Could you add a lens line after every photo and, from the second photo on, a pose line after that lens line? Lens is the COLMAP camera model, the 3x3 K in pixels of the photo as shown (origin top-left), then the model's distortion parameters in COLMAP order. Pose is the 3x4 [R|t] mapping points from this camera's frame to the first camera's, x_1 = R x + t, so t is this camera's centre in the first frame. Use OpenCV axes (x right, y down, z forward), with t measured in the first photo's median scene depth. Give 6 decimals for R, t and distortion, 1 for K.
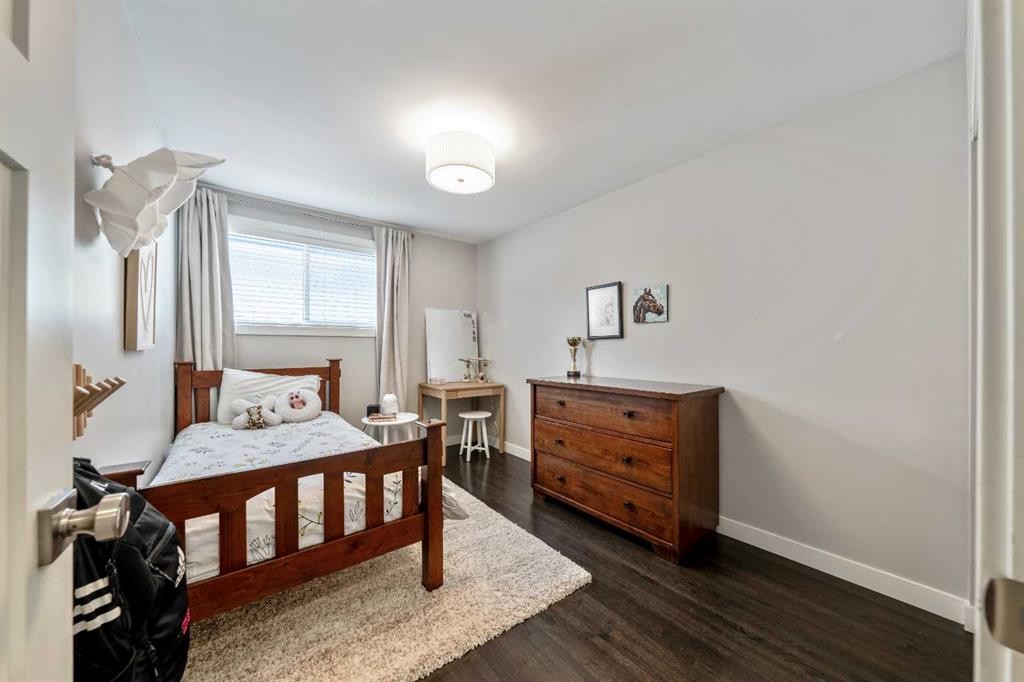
lens RADIAL K [[352.7, 0, 513.6], [0, 352.7, 345.9], [0, 0, 1]] dist [-0.000694, 0.000335]
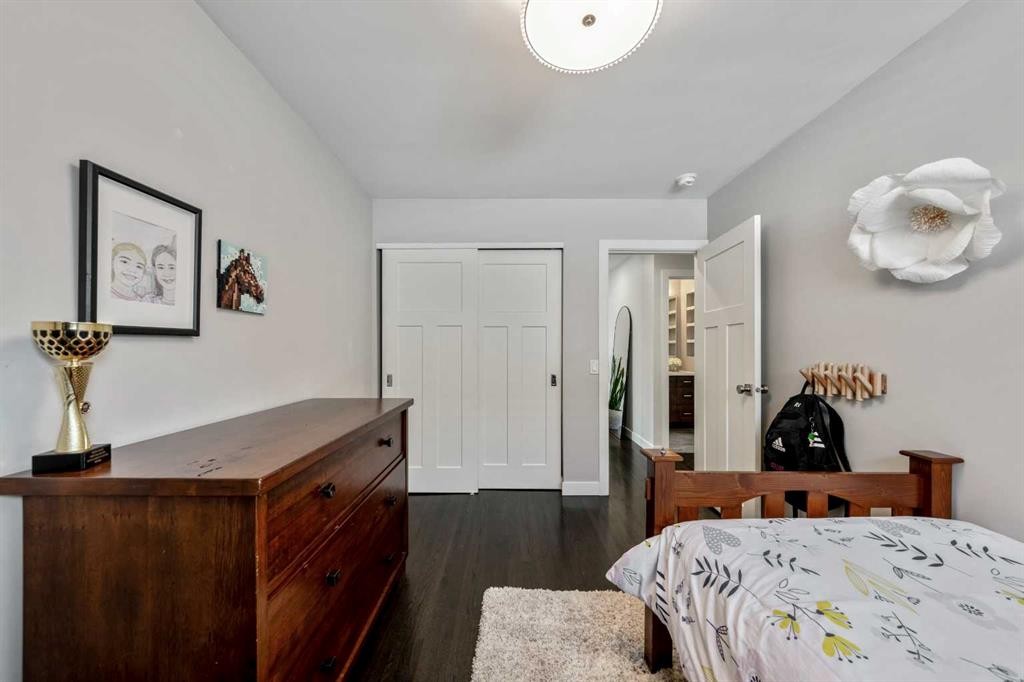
lens RADIAL K [[352.7, 0, 511.7], [0, 352.7, 347.8], [0, 0, 1]] dist [-0.000694, 0.000335]
pose [[-0.794569, 0.004182, 0.607159, -0.293526], [-0.002430, 0.999946, -0.010067, -0.004454], [-0.607169, -0.009474, -0.794516, 1.177074]]
